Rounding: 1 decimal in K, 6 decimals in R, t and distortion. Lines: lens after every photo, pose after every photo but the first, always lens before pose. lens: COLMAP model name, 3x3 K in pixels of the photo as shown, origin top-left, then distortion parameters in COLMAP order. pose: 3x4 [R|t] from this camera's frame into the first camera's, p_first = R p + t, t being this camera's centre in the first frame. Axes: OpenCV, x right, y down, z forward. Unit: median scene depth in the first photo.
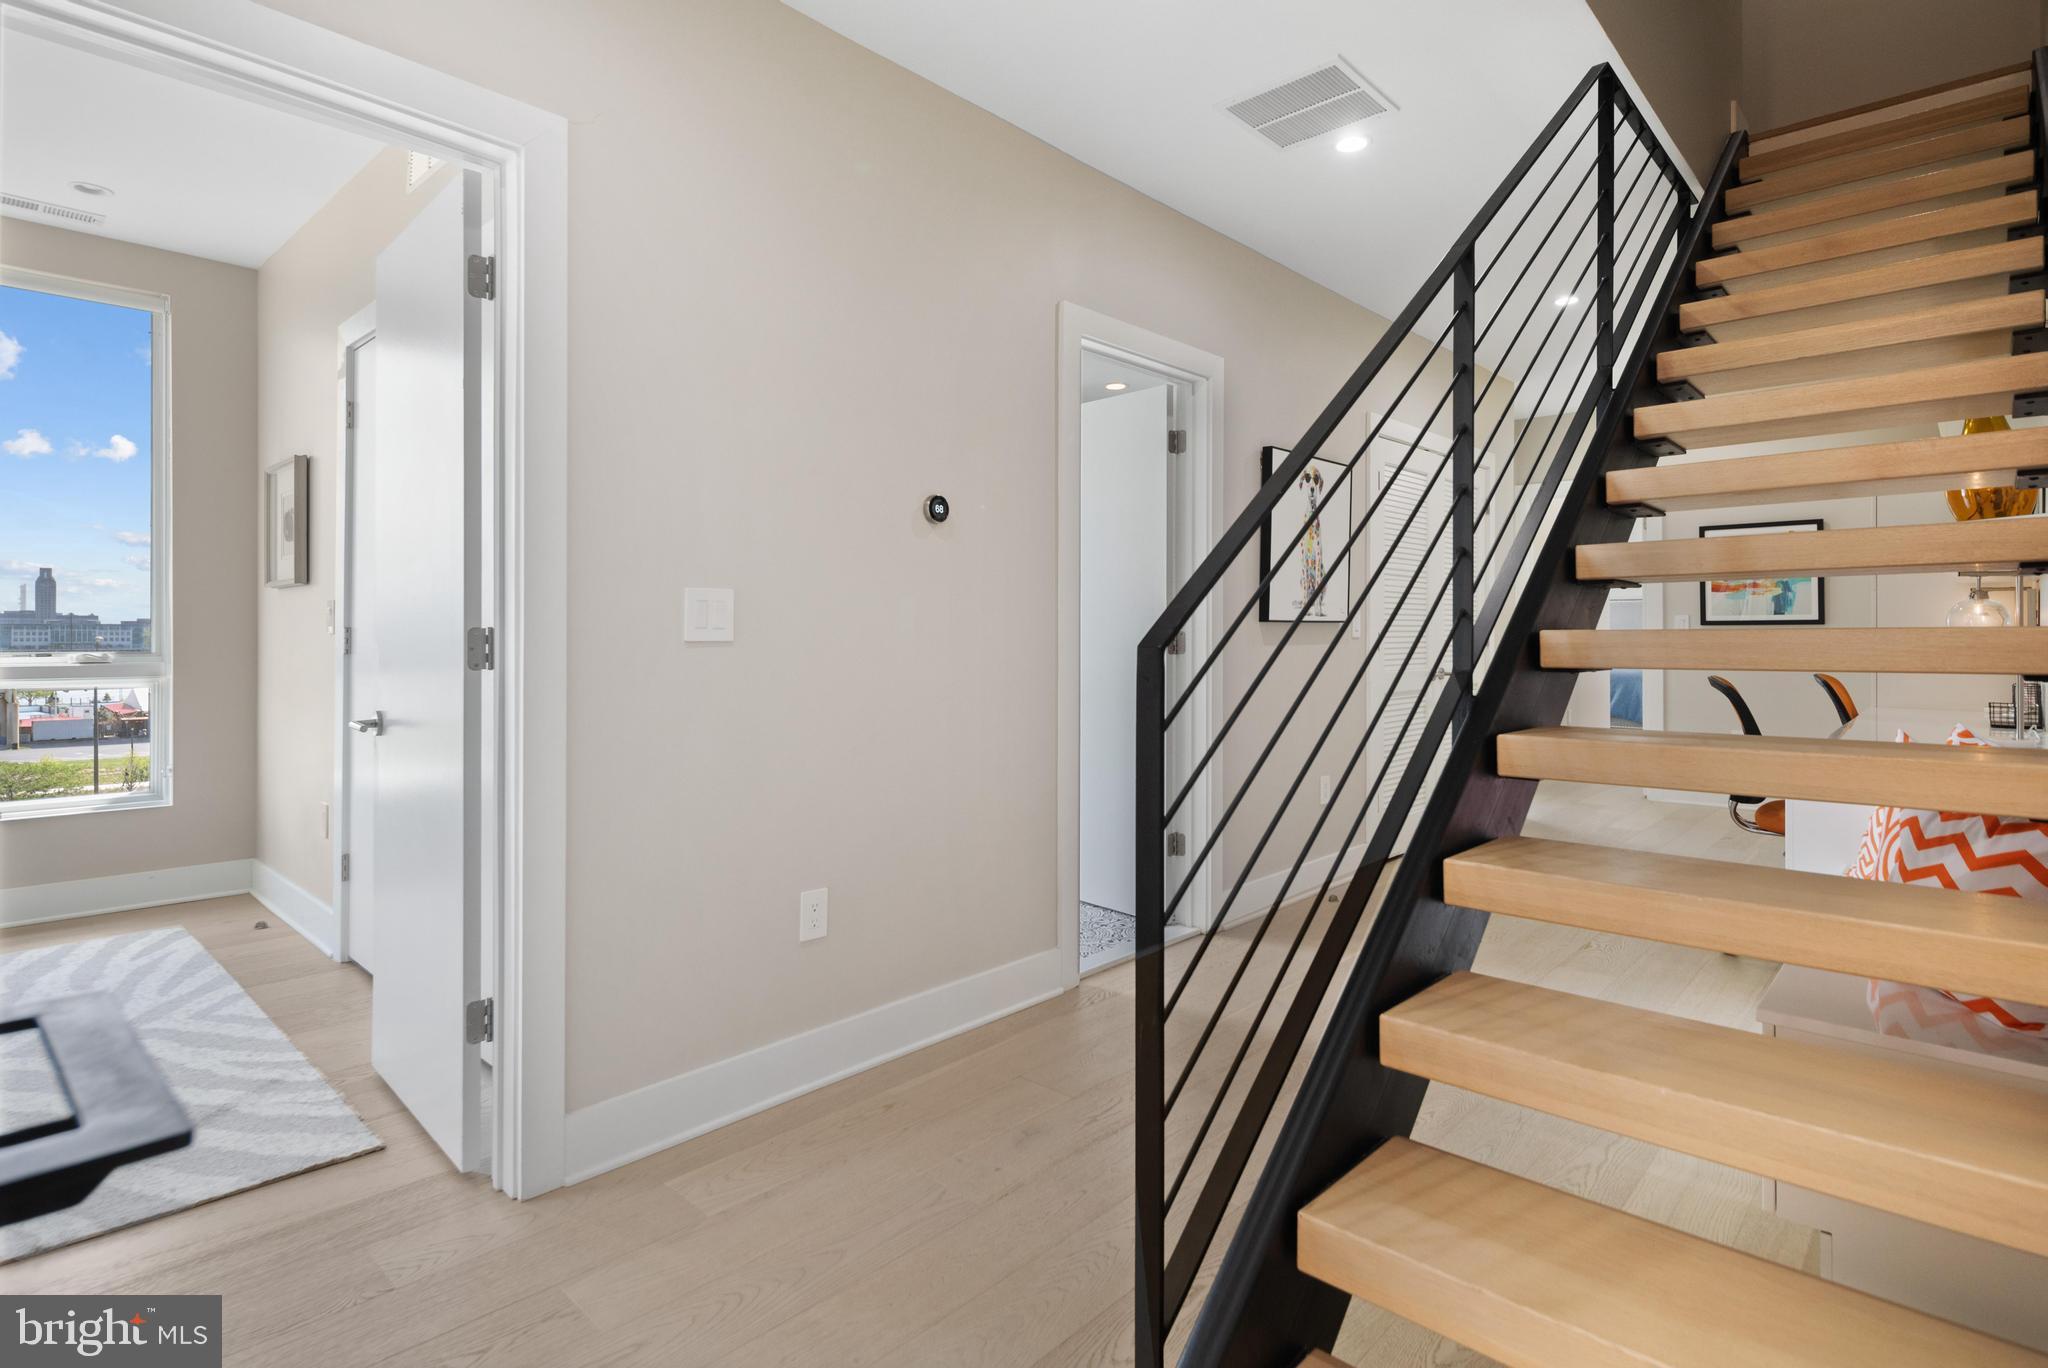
lens RADIAL K [[1016.2, 0, 1046.1], [0, 1016.2, 638.7], [0, 0, 1]] dist [-0.003270, -0.000069]
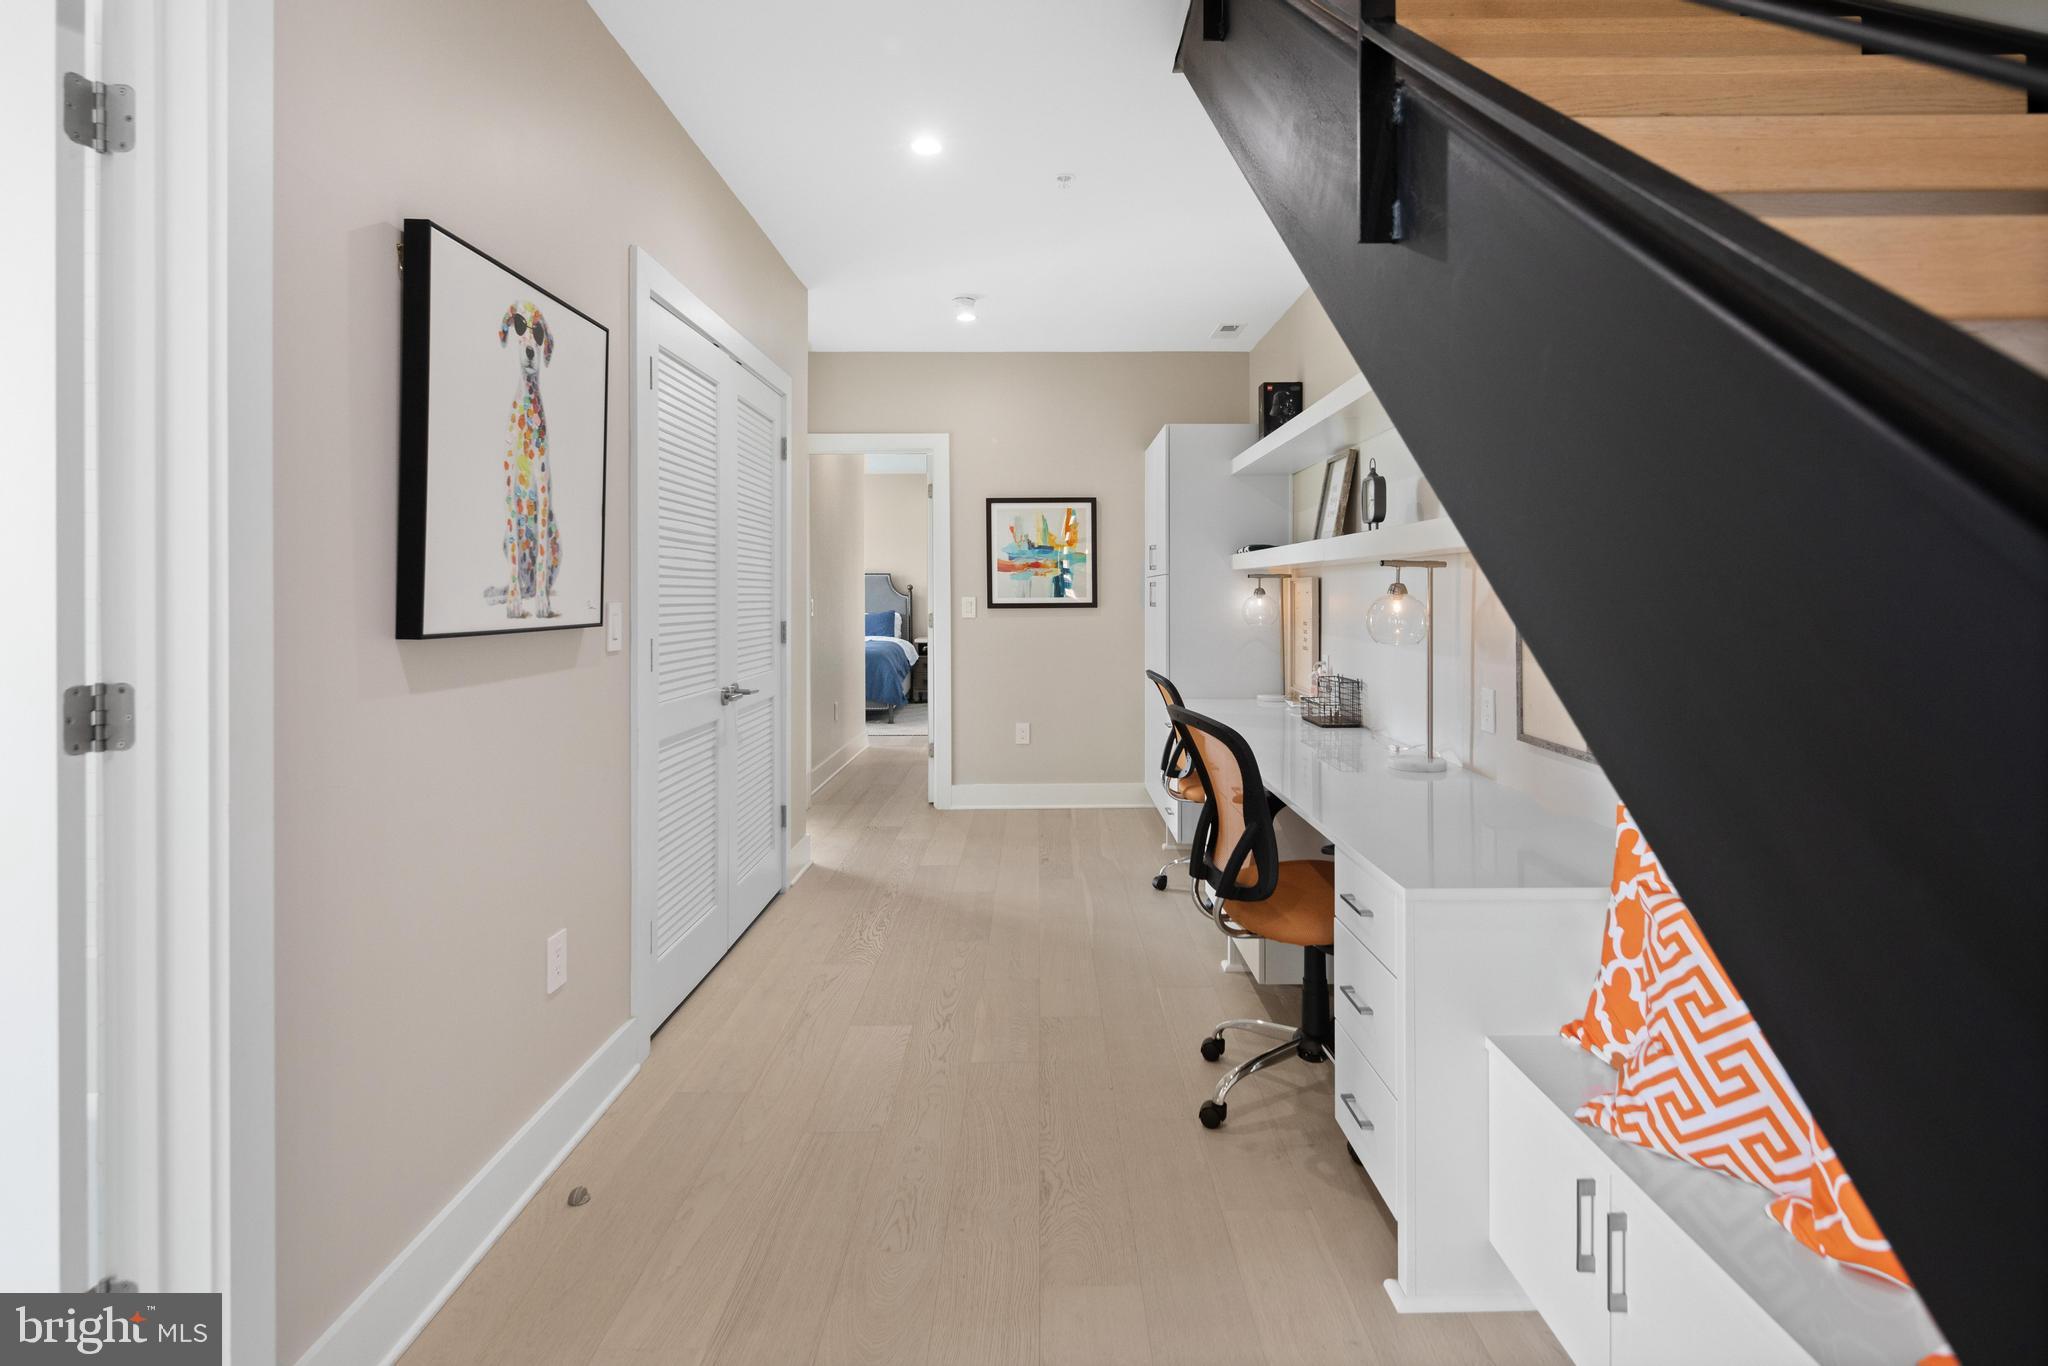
lens RADIAL K [[1016.2, 0, 1043.2], [0, 1016.2, 601.8], [0, 0, 1]] dist [-0.003270, -0.000069]
pose [[0.737211, -0.003072, 0.675655, 0.078171], [0.004921, 0.999988, -0.000823, -0.019095], [-0.675644, 0.003931, 0.737217, 0.323282]]
